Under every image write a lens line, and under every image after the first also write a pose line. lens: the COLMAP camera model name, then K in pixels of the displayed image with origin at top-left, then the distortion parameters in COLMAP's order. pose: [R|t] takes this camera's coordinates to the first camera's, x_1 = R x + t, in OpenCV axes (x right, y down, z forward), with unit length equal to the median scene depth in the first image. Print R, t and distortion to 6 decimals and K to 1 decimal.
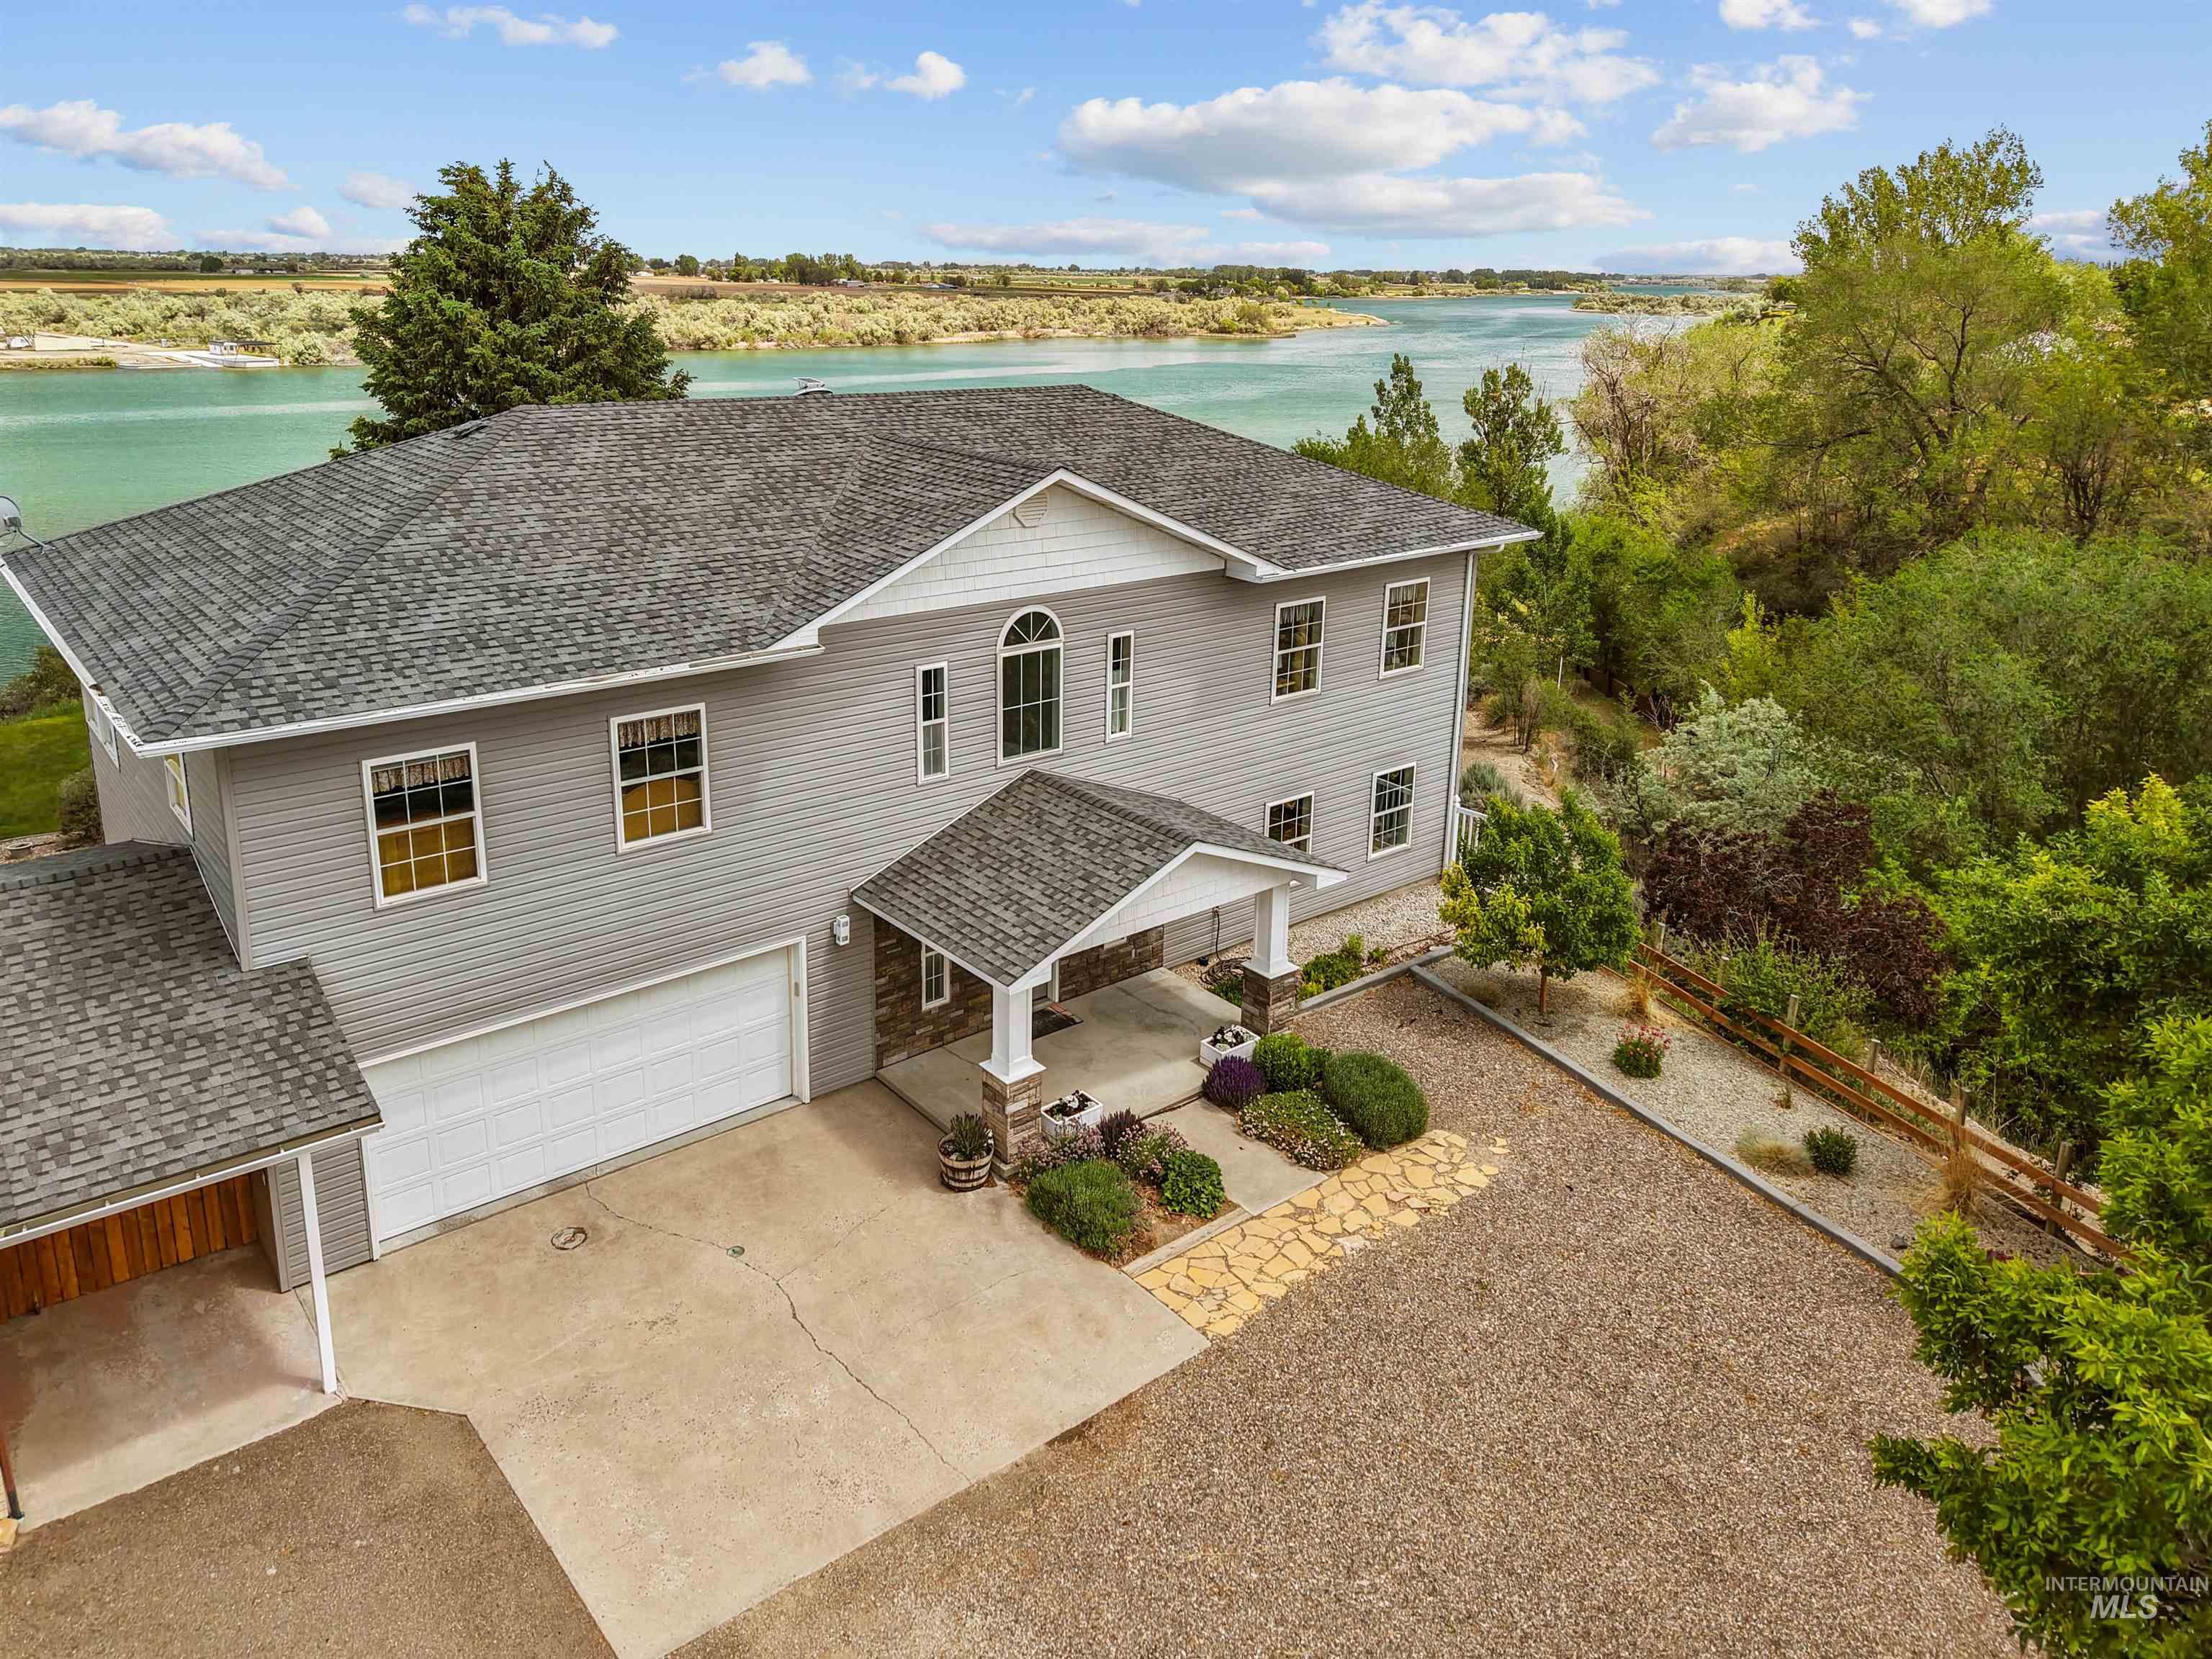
lens RADIAL K [[1567.2, 0, 1091.9], [0, 1567.2, 805.9], [0, 0, 1]] dist [0.007202, -0.005729]
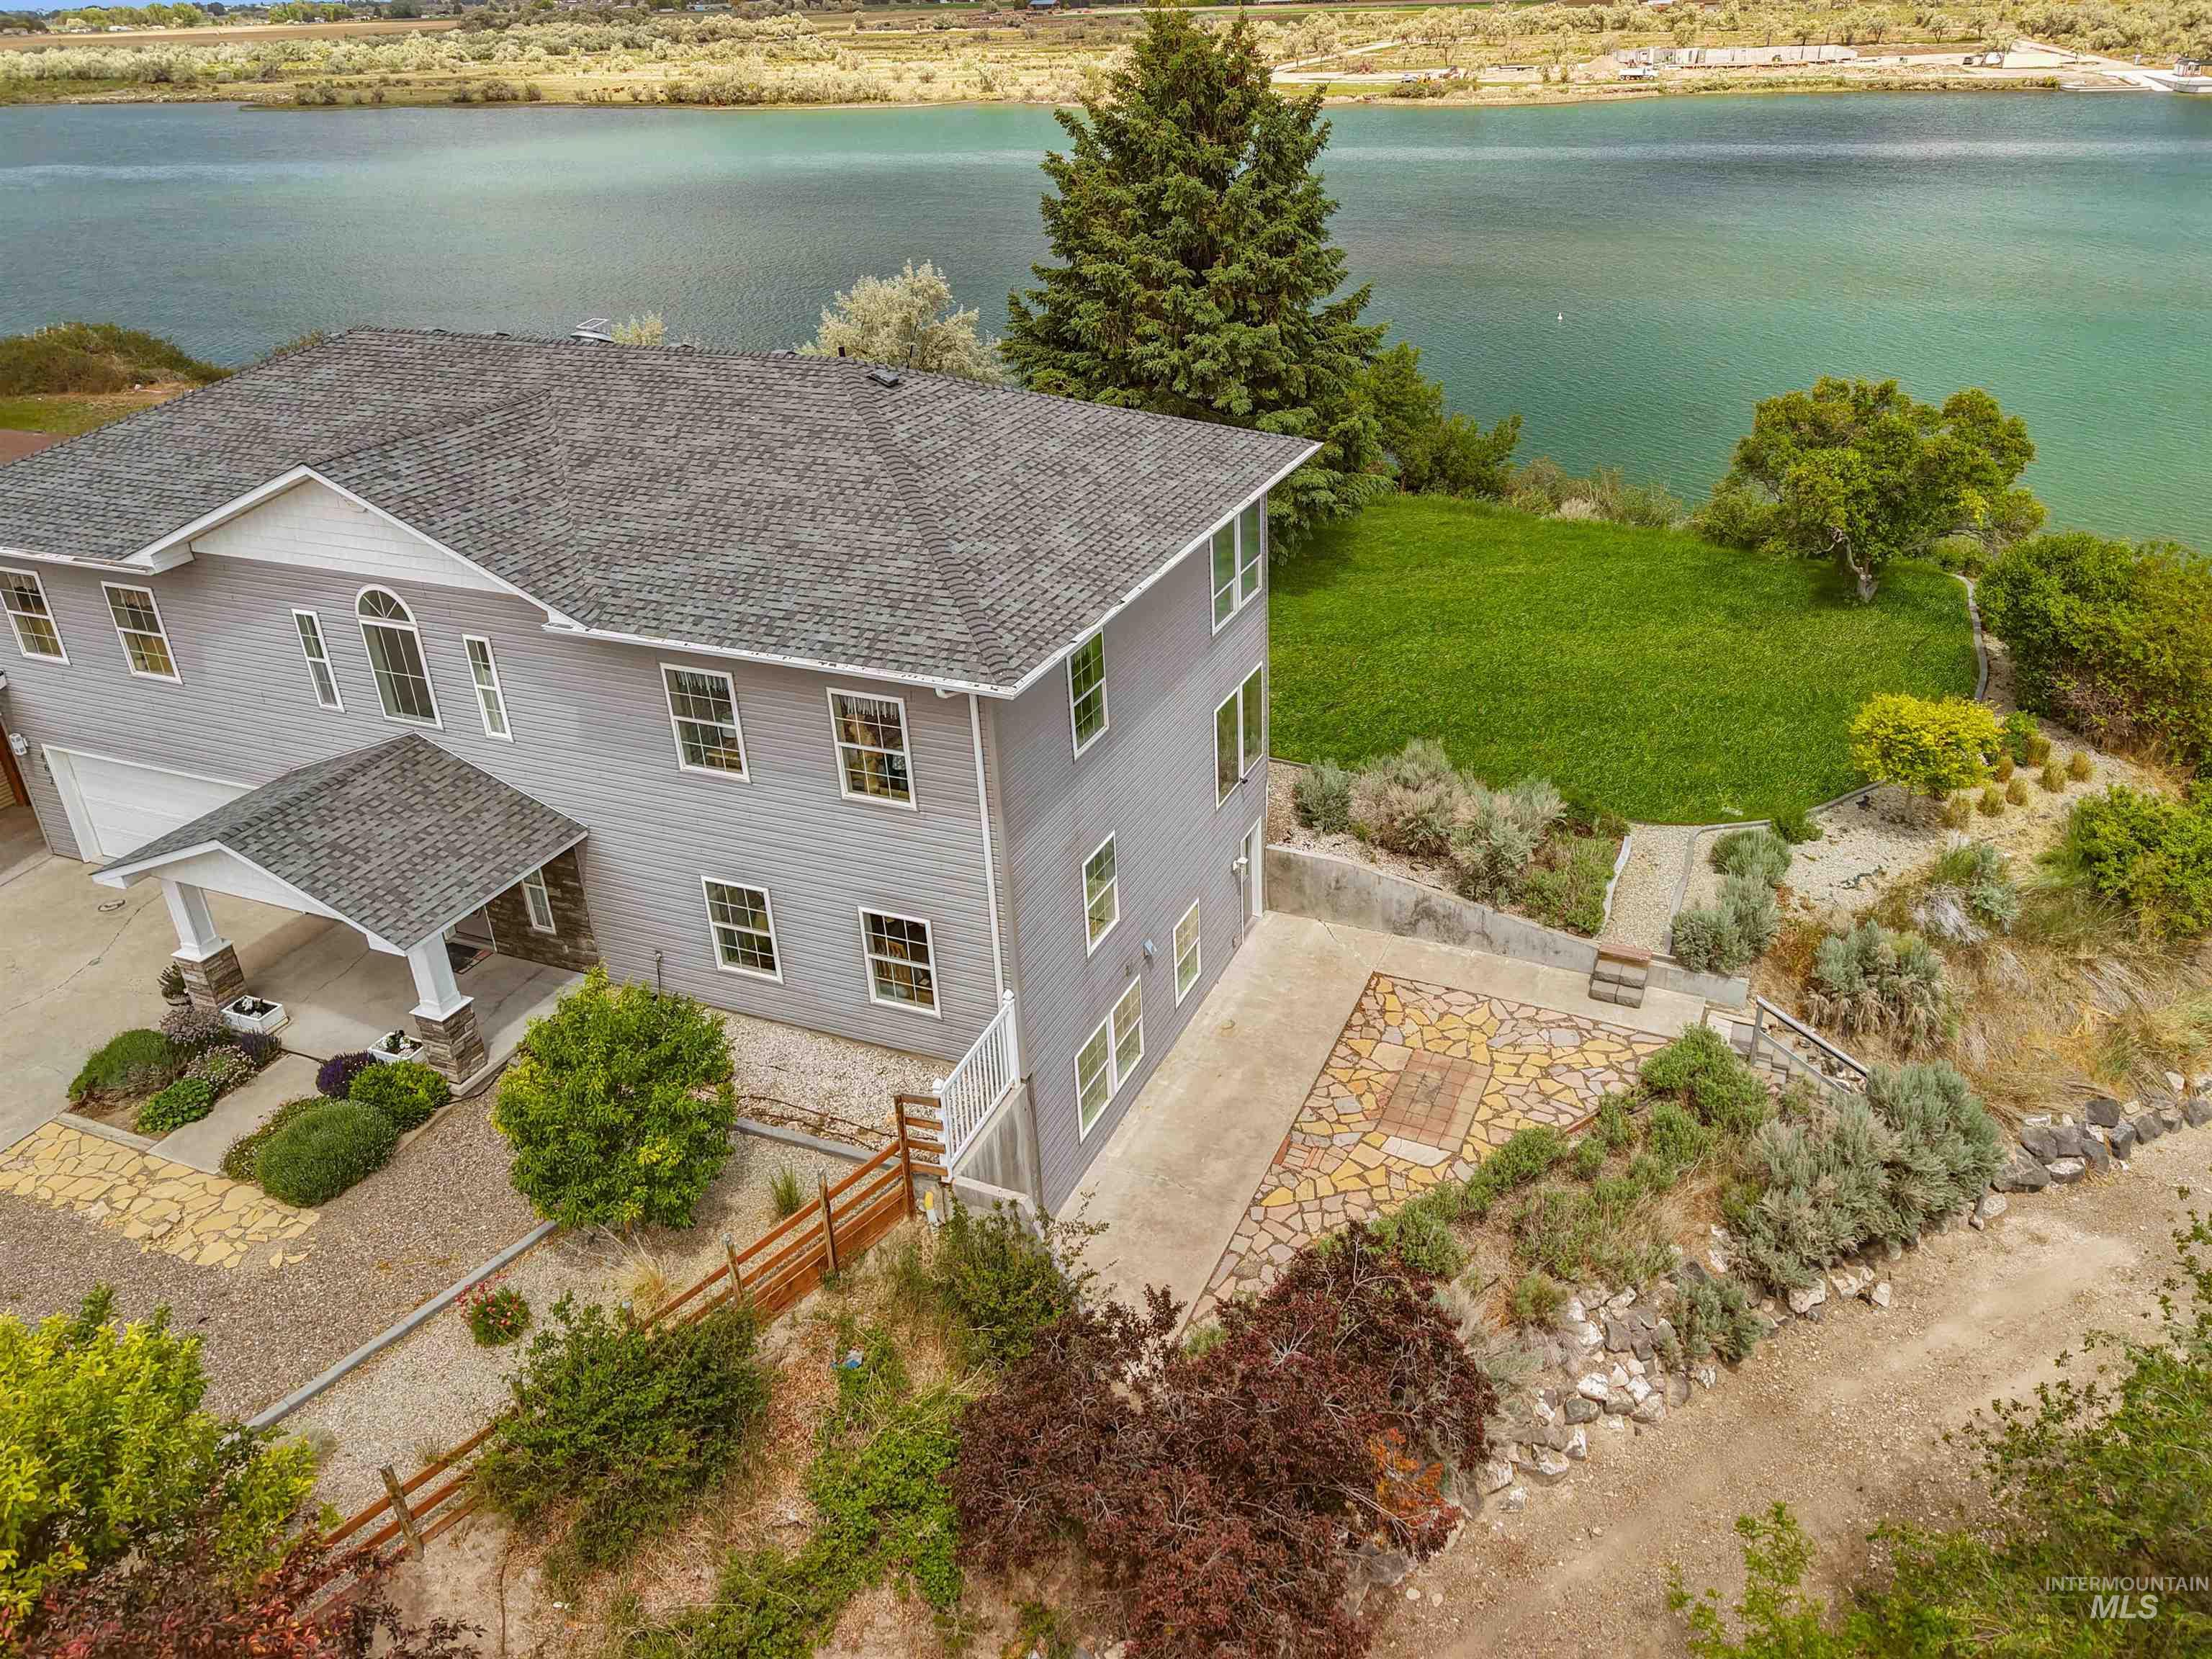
lens RADIAL K [[1567.2, 0, 1109.5], [0, 1567.2, 852.7], [0, 0, 1]] dist [0.007202, -0.005729]
pose [[0.477542, 0.403987, -0.780223, 1.103226], [-0.260369, 0.913202, 0.313480, -0.425880], [0.839143, 0.053446, 0.541278, 0.856390]]
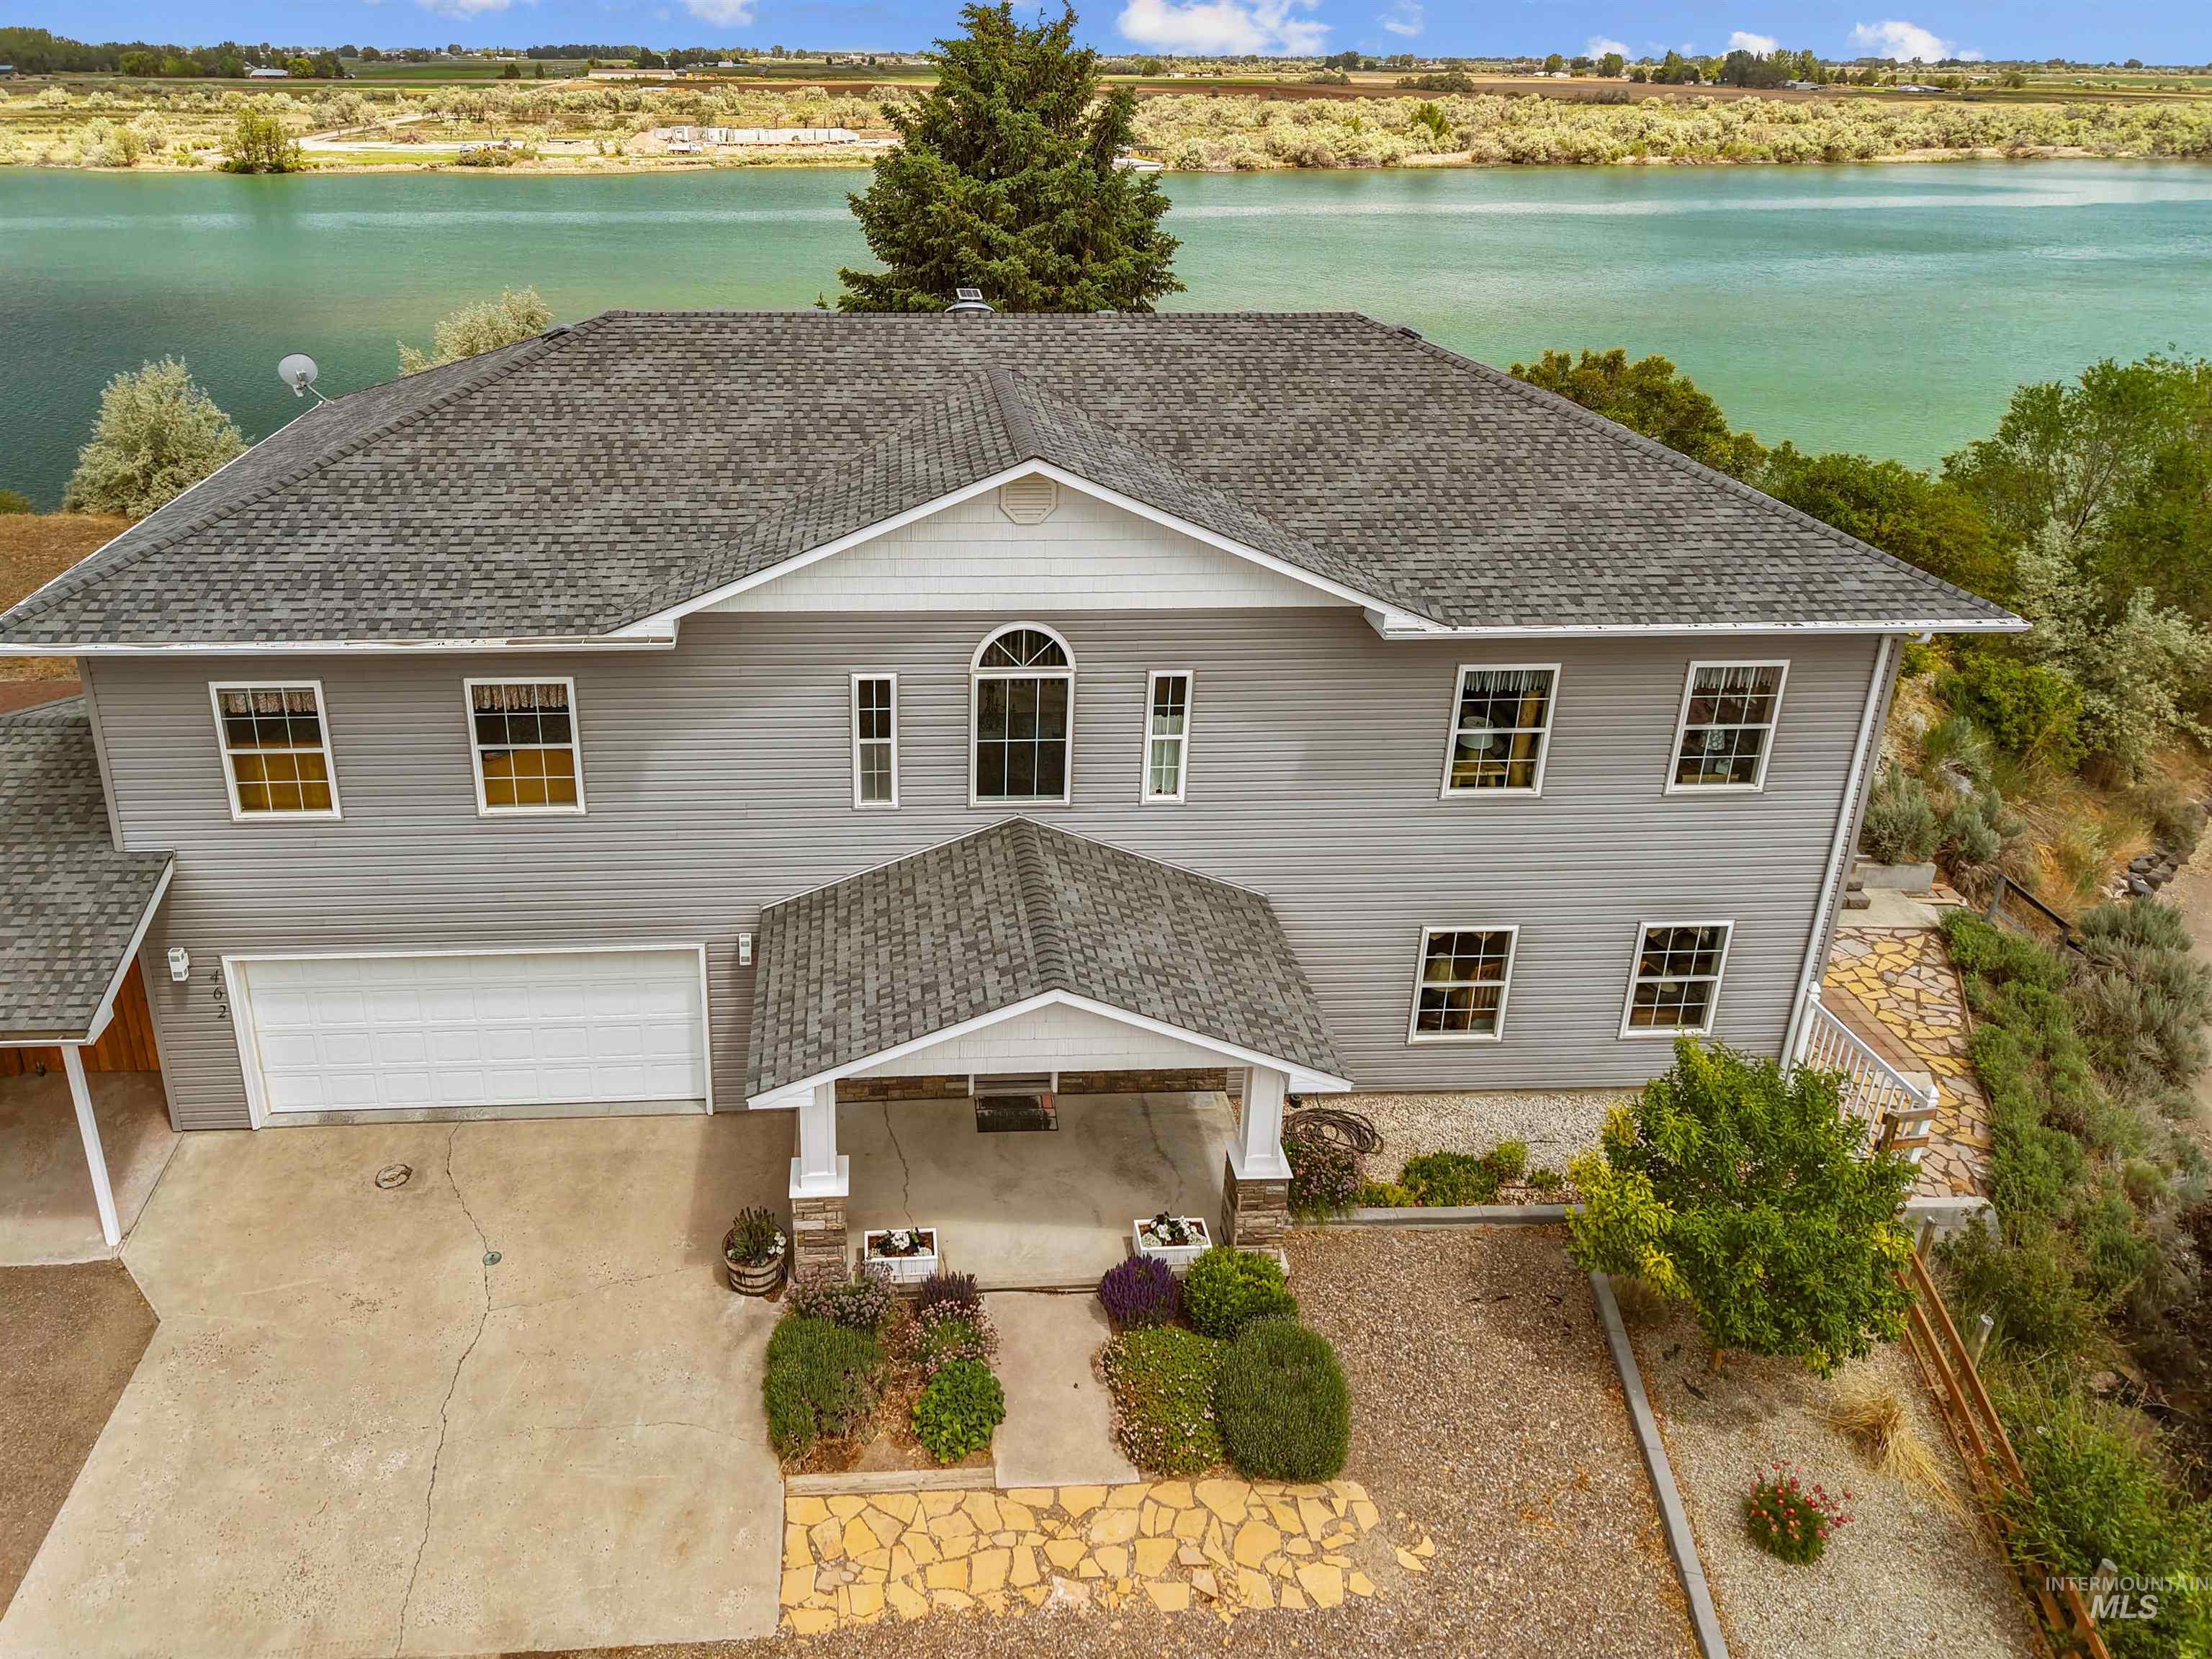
lens RADIAL K [[1567.2, 0, 998.1], [0, 1567.2, 763.5], [0, 0, 1]] dist [0.007202, -0.005729]
pose [[0.798170, 0.240271, -0.552445, 0.401340], [-0.187251, 0.970547, 0.151574, -0.176000], [0.572593, -0.017536, 0.819652, 0.353771]]
